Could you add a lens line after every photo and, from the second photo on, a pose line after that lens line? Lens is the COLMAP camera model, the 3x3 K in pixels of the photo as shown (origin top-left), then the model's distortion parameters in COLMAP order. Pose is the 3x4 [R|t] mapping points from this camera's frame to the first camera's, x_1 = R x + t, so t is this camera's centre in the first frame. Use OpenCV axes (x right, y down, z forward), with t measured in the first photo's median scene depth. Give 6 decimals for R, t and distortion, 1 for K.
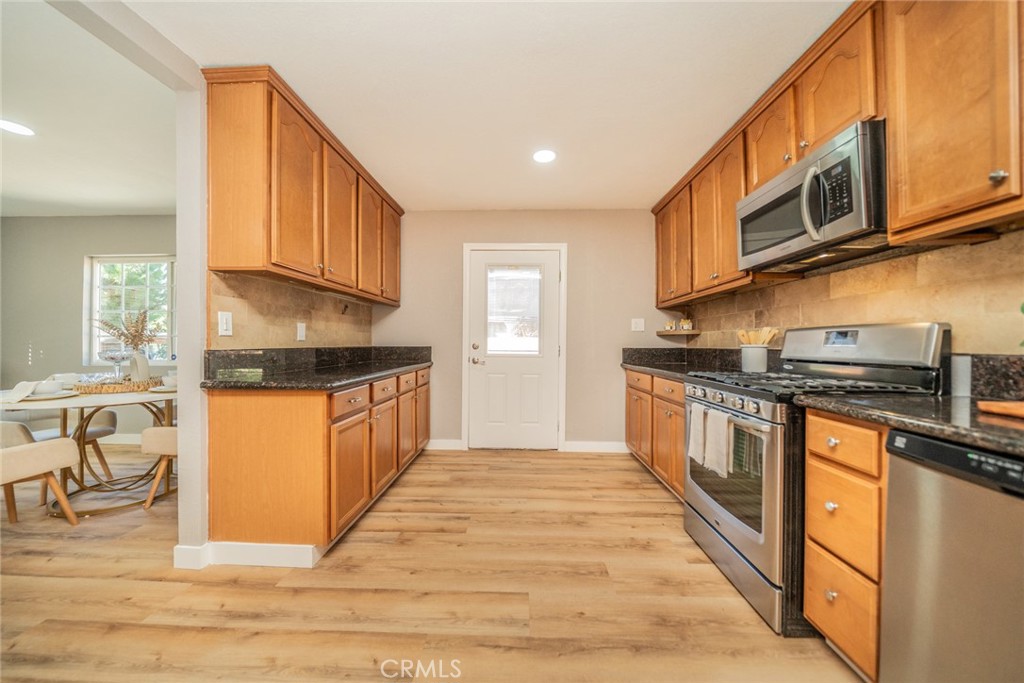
lens RADIAL K [[348.6, 0, 508.8], [0, 348.6, 343.6], [0, 0, 1]] dist [-0.007628, 0.000052]
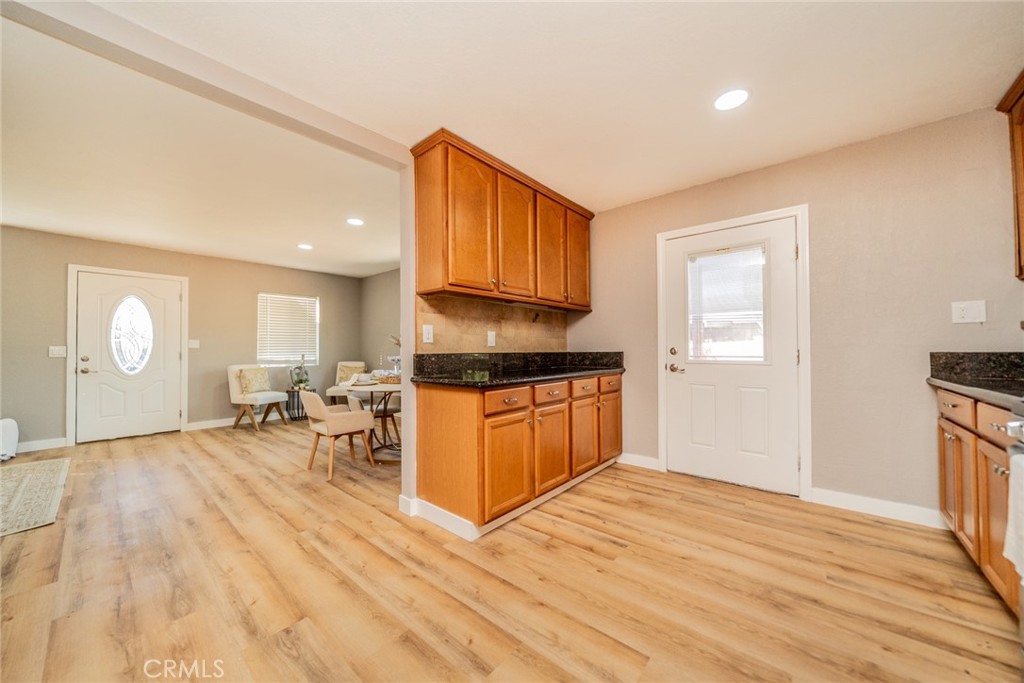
lens RADIAL K [[360.5, 0, 512.0], [0, 360.5, 343.3], [0, 0, 1]] dist [-0.008320, 0.000049]
pose [[0.782044, -0.020815, -0.622875, 0.212669], [0.007141, 0.999676, -0.024442, 0.010805], [0.623182, 0.014667, 0.781939, 0.098195]]
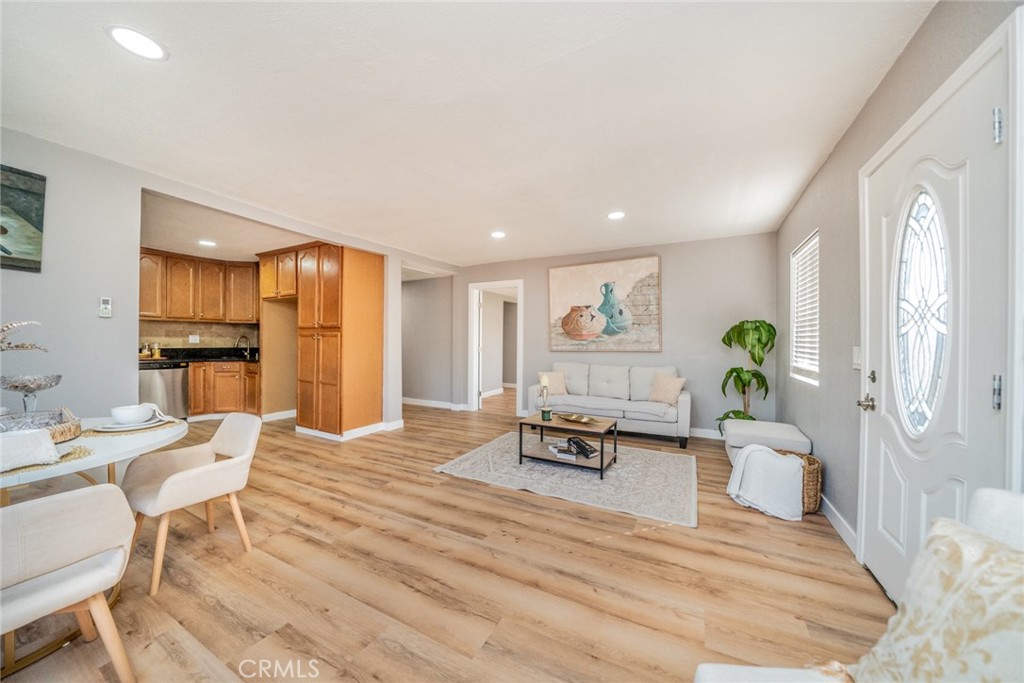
lens RADIAL K [[354.6, 0, 508.4], [0, 354.6, 342.9], [0, 0, 1]] dist [-0.022728, 0.000081]
pose [[-0.898434, -0.008306, 0.439030, -2.164959], [-0.004773, 0.999947, 0.009150, -0.044266], [-0.439082, 0.006125, -0.898426, 1.159994]]
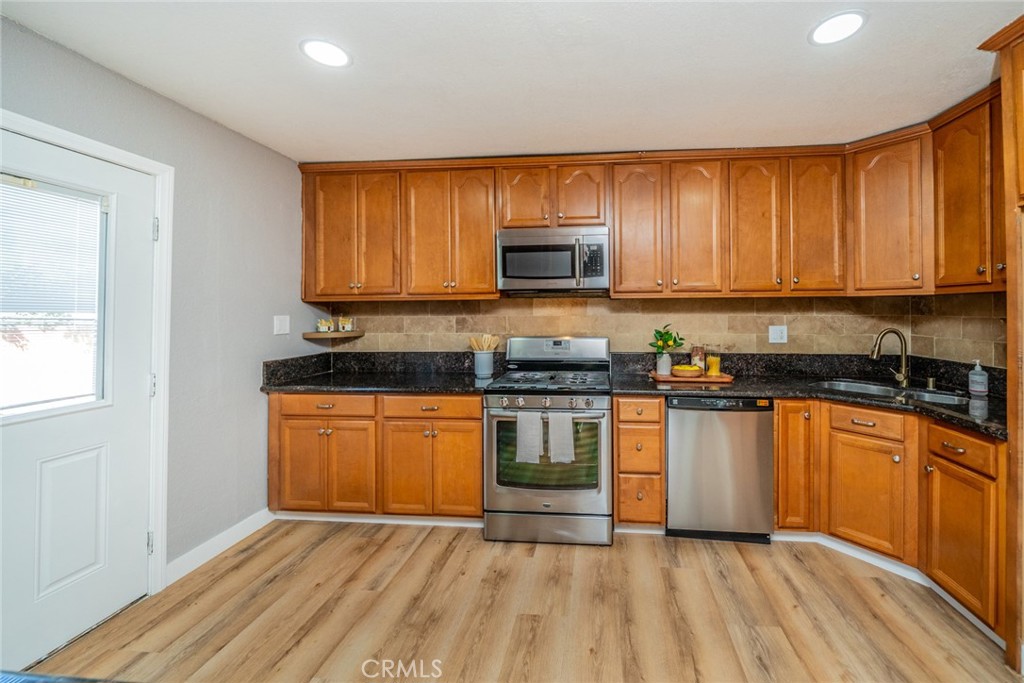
lens RADIAL K [[397.7, 0, 570.8], [0, 397.7, 305.7], [0, 0, 1]] dist [-0.007015, -0.000052]
pose [[0.045728, 0.012688, 0.998873, -0.551308], [0.005511, 0.999901, -0.012953, -0.114484], [-0.998939, 0.006097, 0.045654, 0.589744]]
